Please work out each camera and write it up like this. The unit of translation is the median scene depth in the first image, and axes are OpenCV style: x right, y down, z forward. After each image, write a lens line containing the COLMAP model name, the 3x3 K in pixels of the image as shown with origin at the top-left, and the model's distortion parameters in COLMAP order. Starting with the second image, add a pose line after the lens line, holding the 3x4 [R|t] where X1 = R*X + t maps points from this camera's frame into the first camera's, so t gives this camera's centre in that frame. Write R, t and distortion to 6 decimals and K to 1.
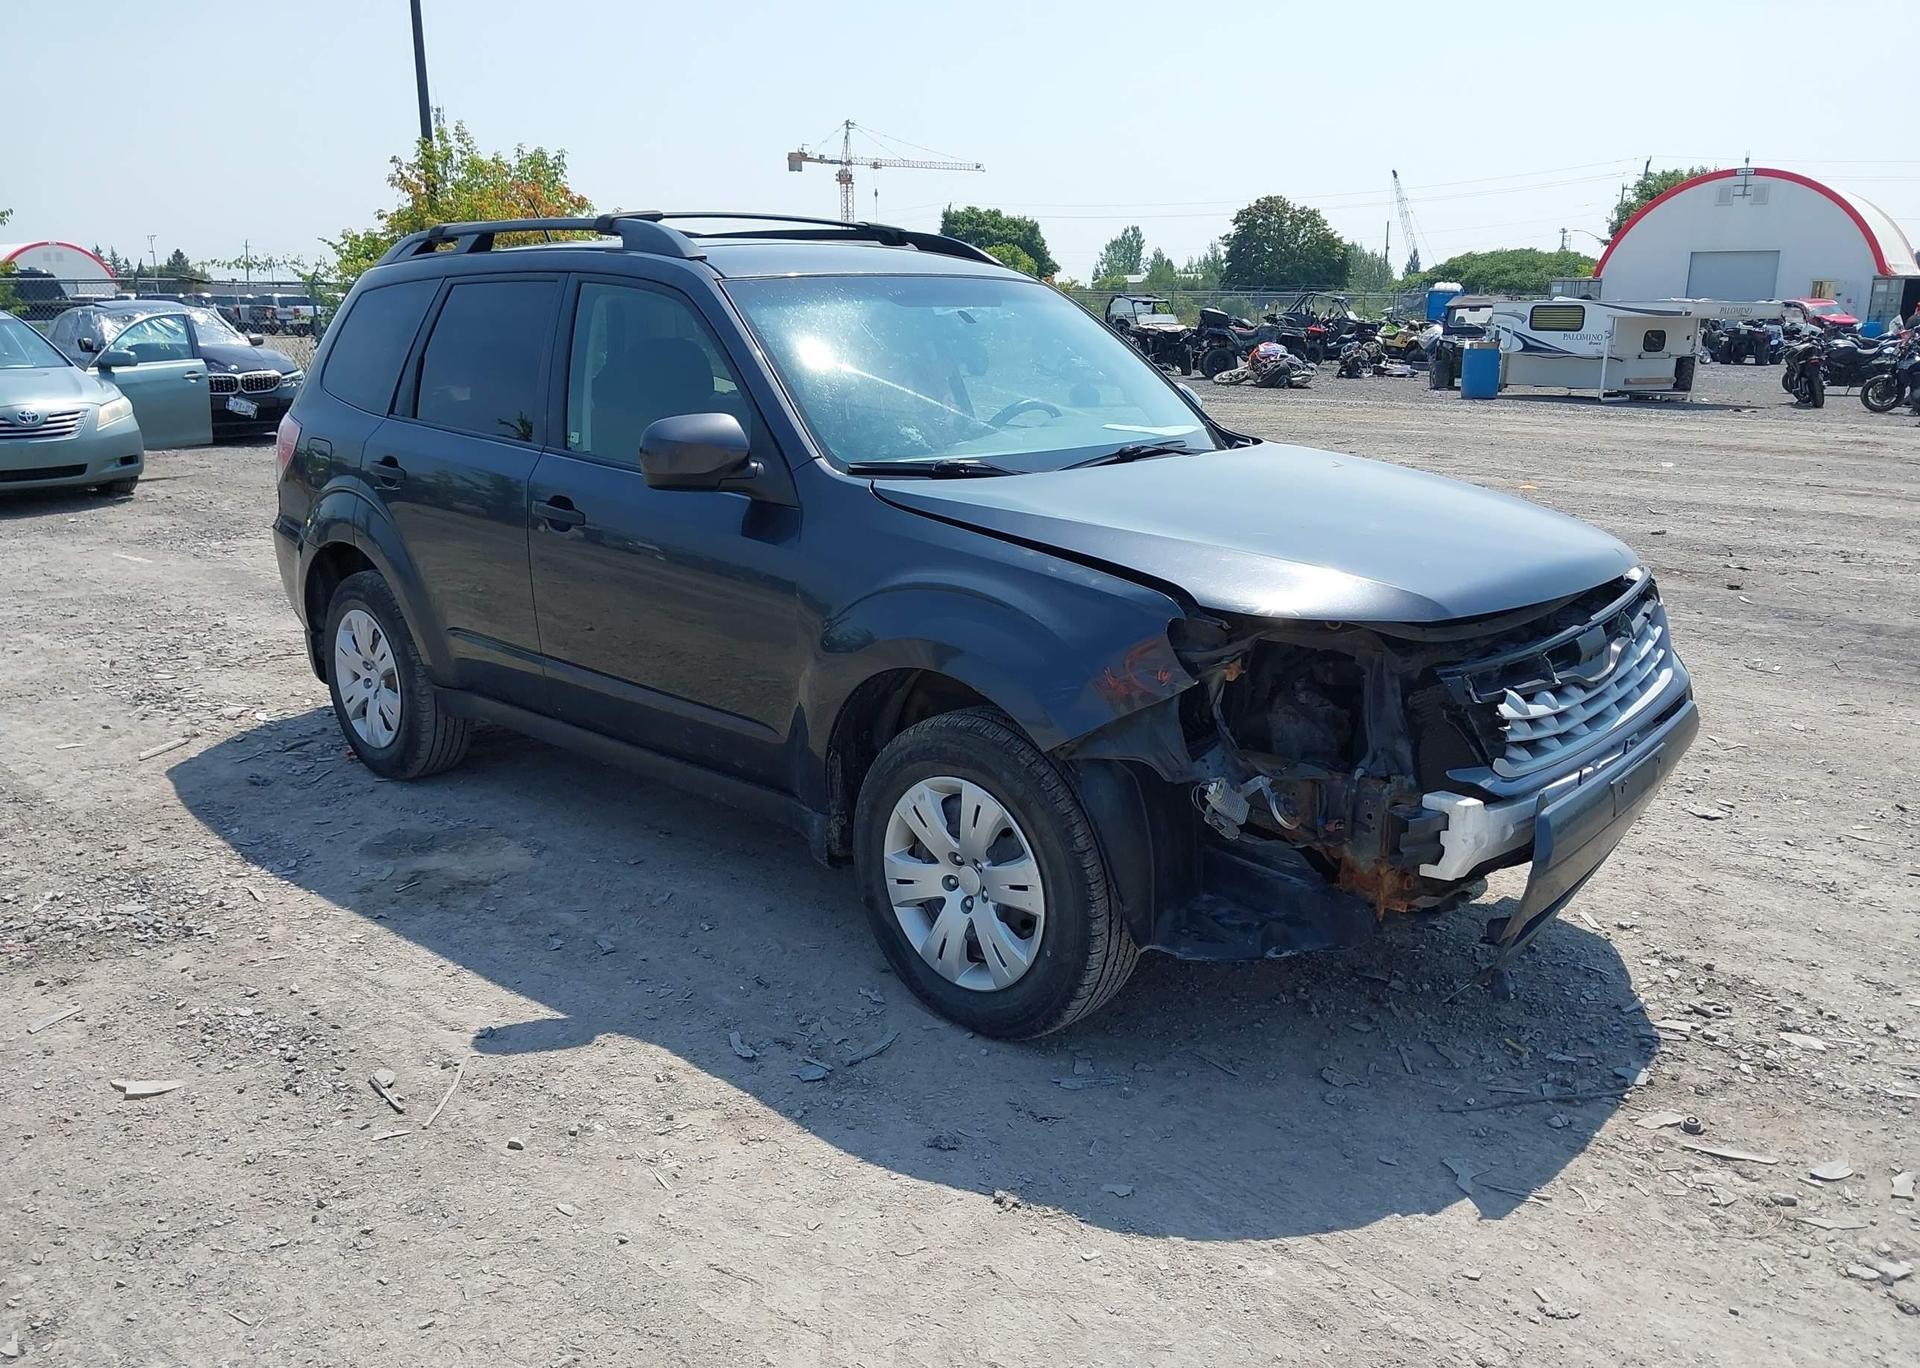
lens RADIAL K [[1533.9, 0, 950.4], [0, 1533.9, 681.1], [0, 0, 1]] dist [0.040849, -0.082250]
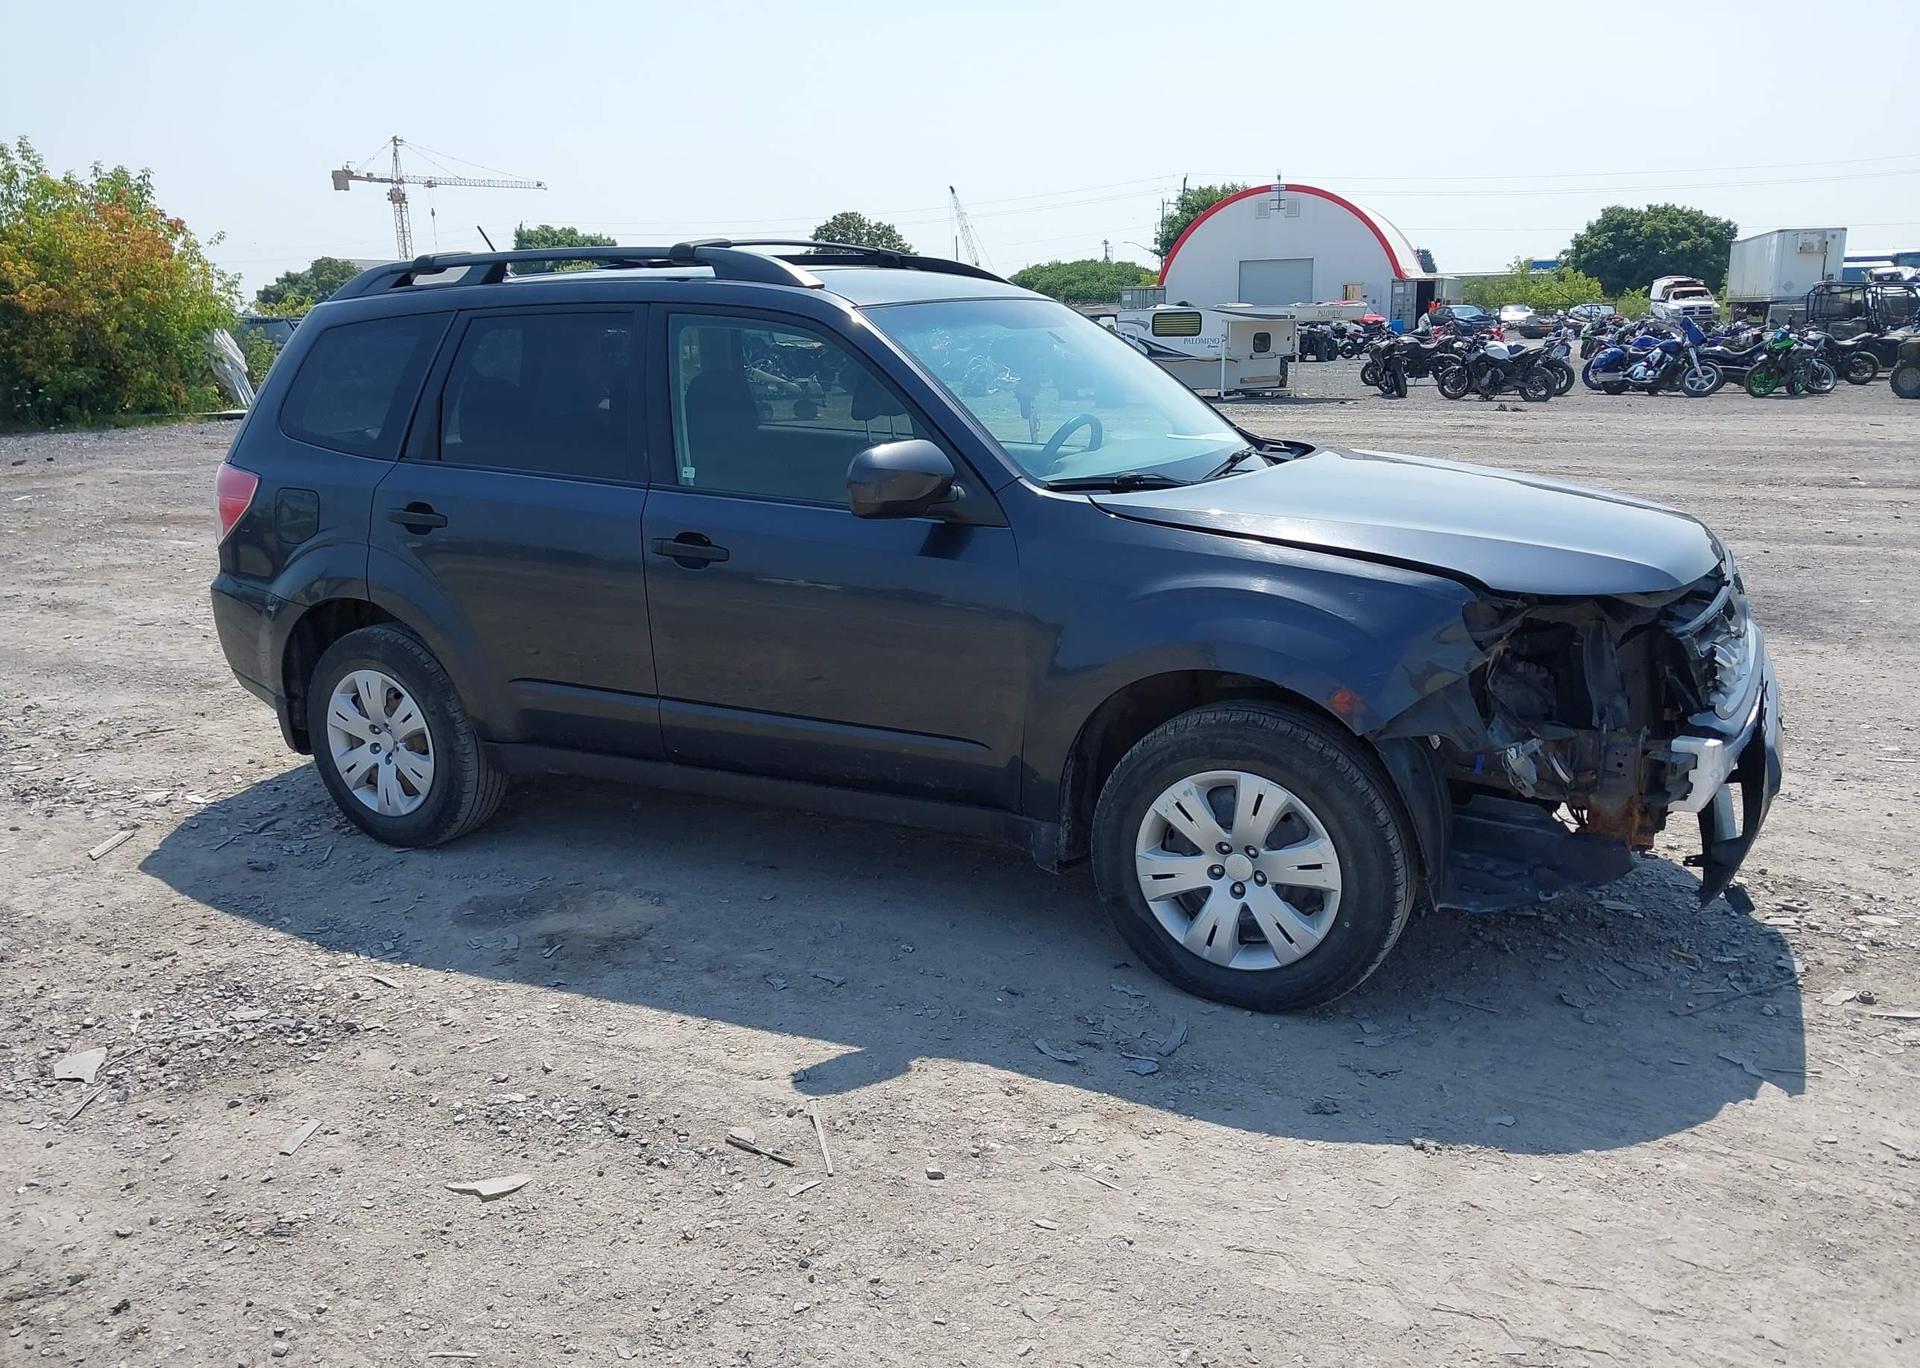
lens RADIAL K [[1533.9, 0, 945.0], [0, 1533.9, 689.8], [0, 0, 1]] dist [-0.005806, 0.008539]
pose [[0.963684, -0.086136, 0.252773, -0.332171], [0.087061, 0.996174, 0.007545, -0.013073], [-0.252456, 0.014735, 0.967496, 0.021675]]
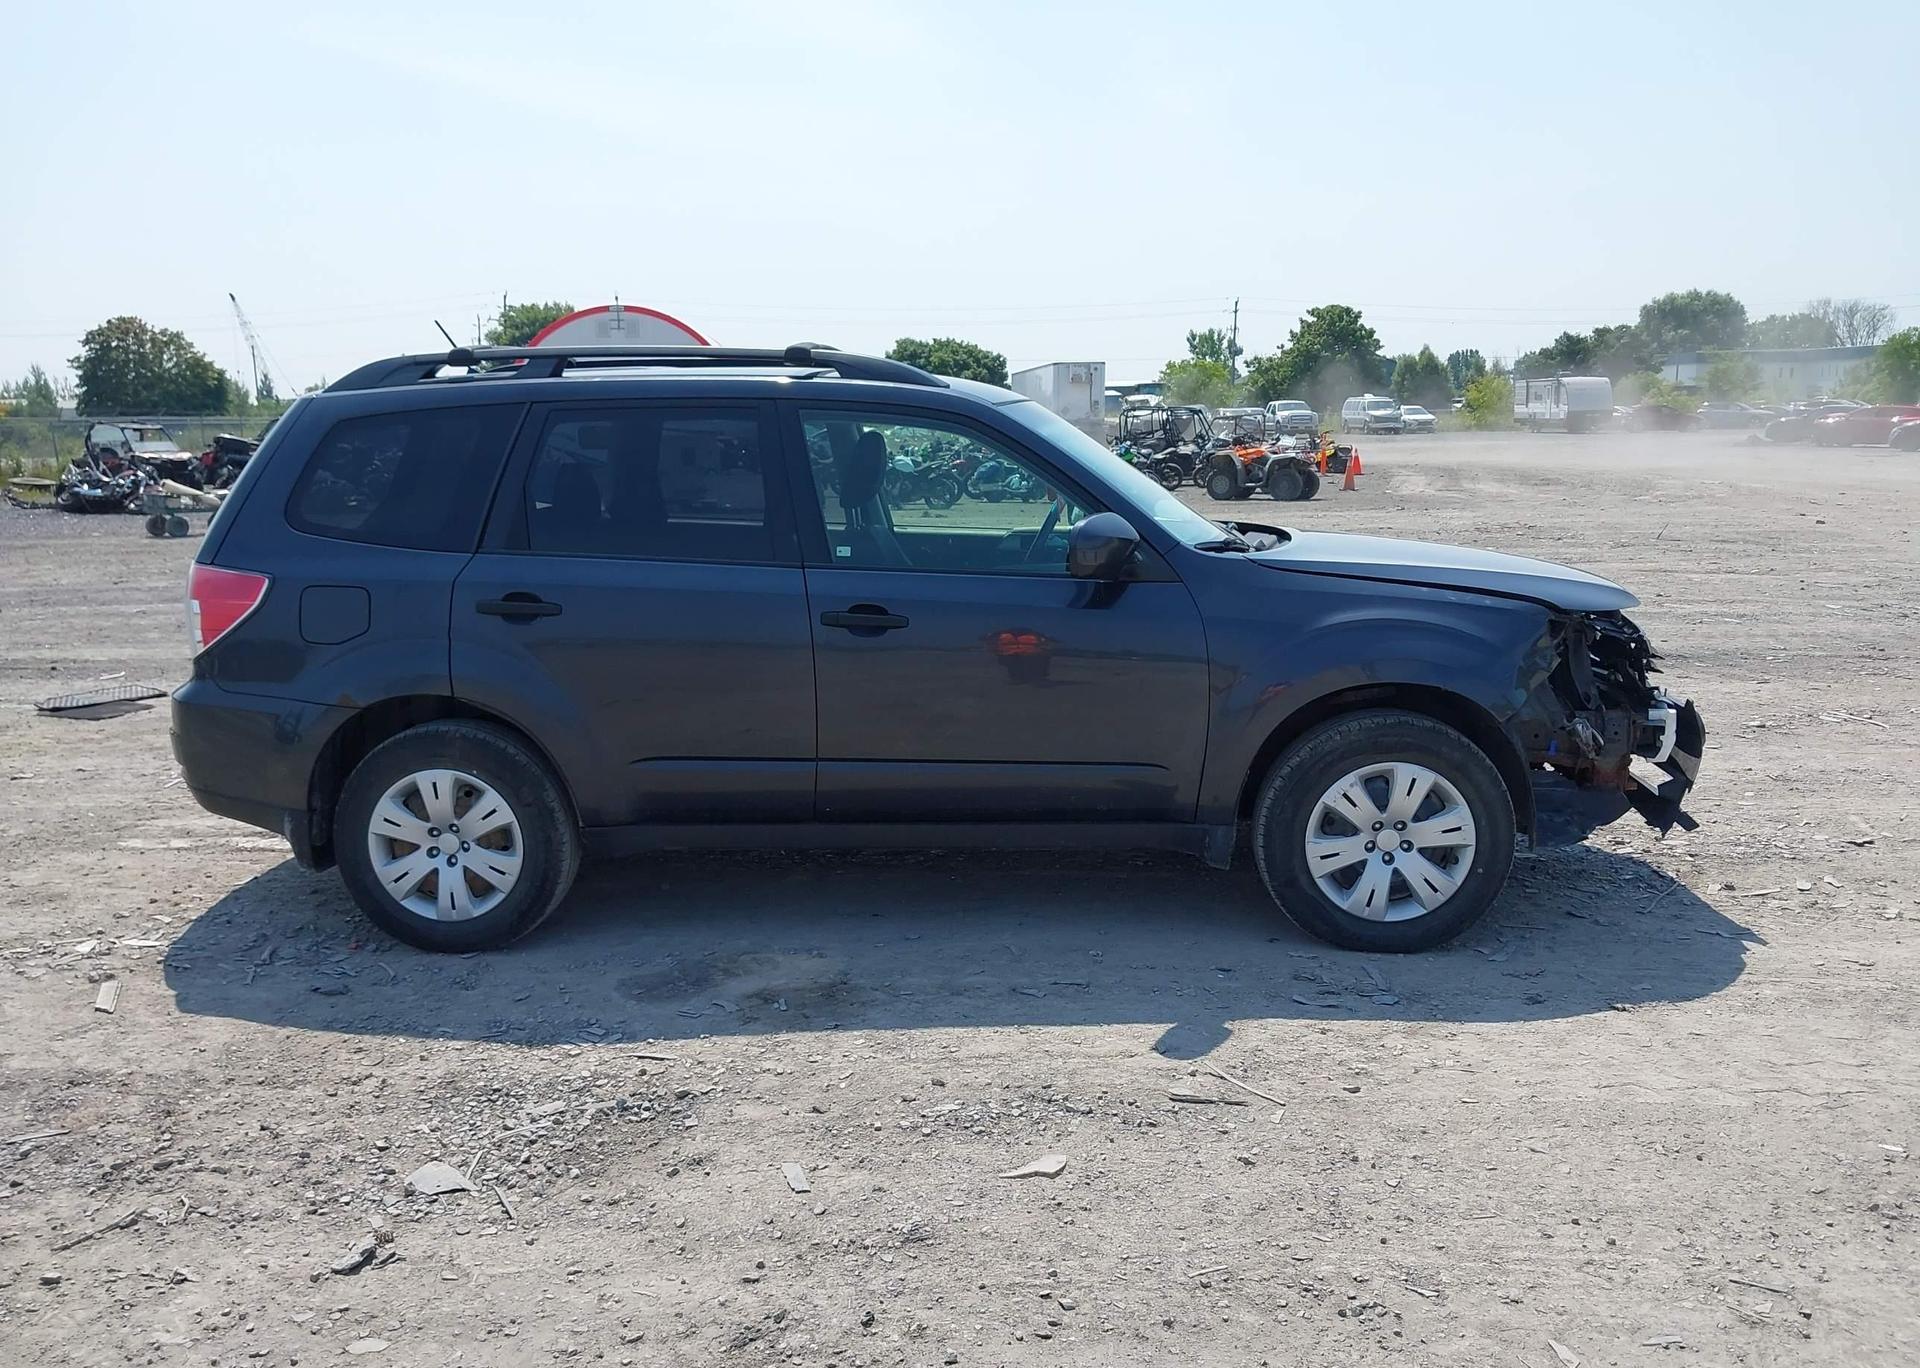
lens RADIAL K [[1554.4, 0, 956.6], [0, 1554.4, 660.0], [0, 0, 1]] dist [0.004866, -0.080108]
pose [[0.754406, -0.109280, 0.647248, -0.861463], [0.167711, 0.985407, -0.029103, -0.037512], [-0.634622, 0.130506, 0.761724, 0.137566]]
